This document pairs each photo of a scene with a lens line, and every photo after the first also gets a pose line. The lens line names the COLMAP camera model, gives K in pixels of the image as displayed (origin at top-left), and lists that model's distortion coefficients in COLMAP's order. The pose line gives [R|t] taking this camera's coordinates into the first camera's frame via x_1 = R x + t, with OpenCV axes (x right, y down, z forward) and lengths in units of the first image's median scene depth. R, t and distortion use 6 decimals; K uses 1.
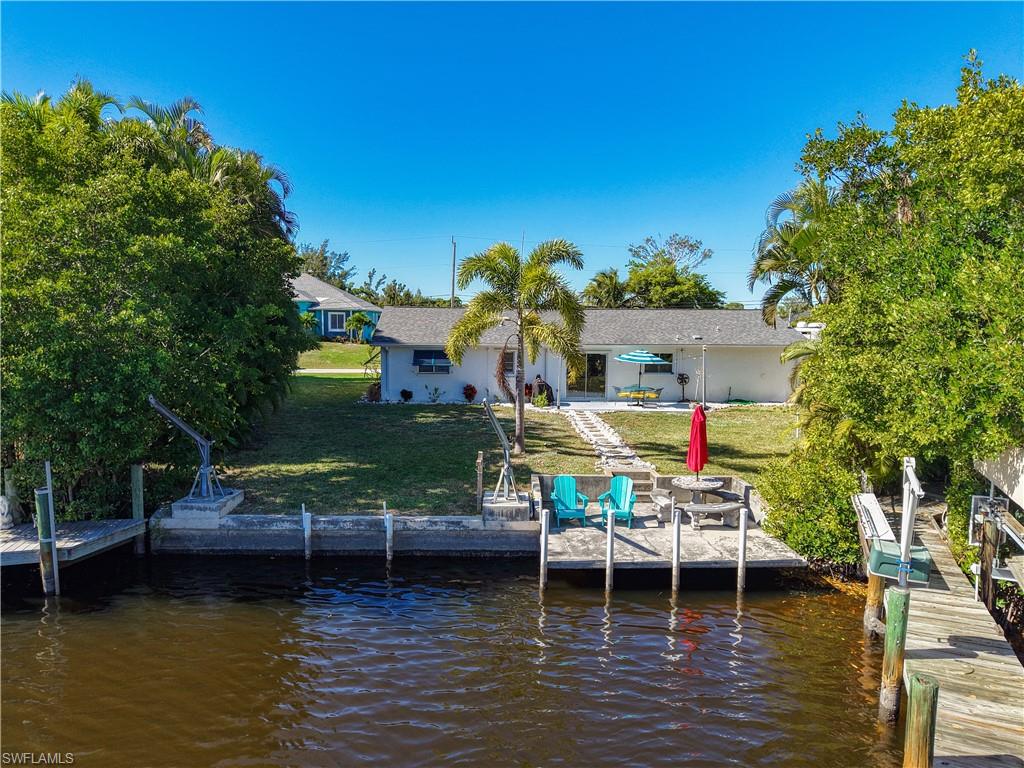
lens RADIAL K [[690.0, 0, 511.9], [0, 690.0, 386.1], [0, 0, 1]] dist [0.033653, -0.034253]
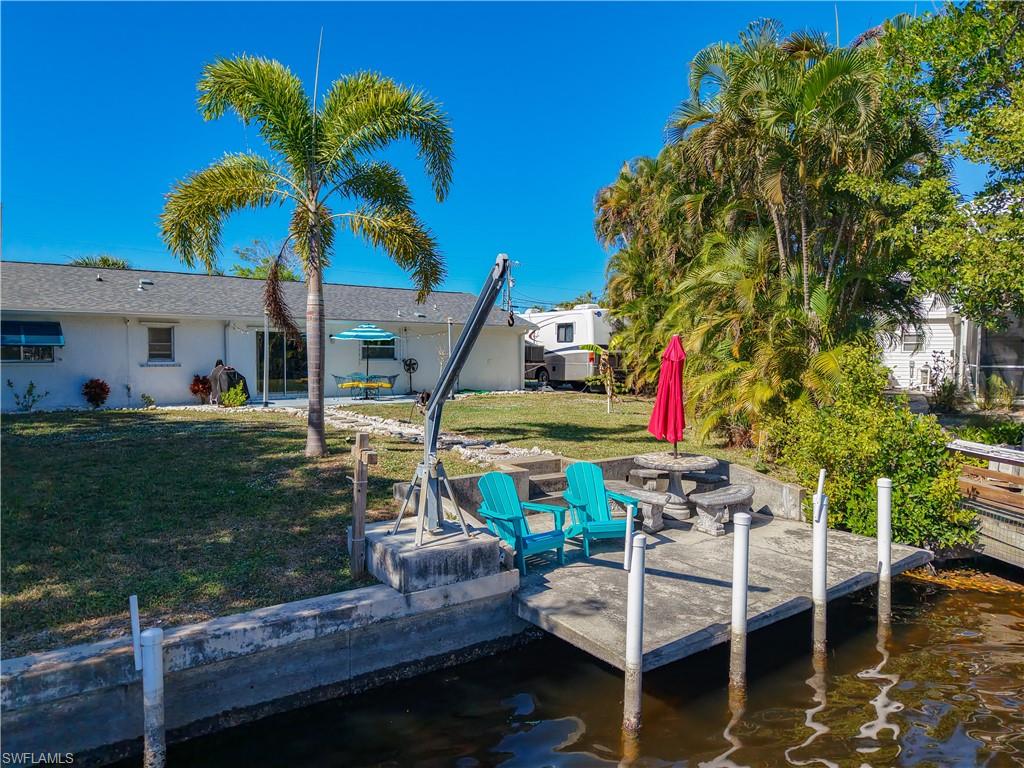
lens RADIAL K [[690.0, 0, 511.8], [0, 690.0, 381.0], [0, 0, 1]] dist [0.033653, -0.034253]
pose [[0.822707, -0.030726, 0.567635, -0.217205], [0.060106, 0.997643, -0.033112, 0.084519], [-0.565280, 0.061360, 0.822614, 0.605682]]
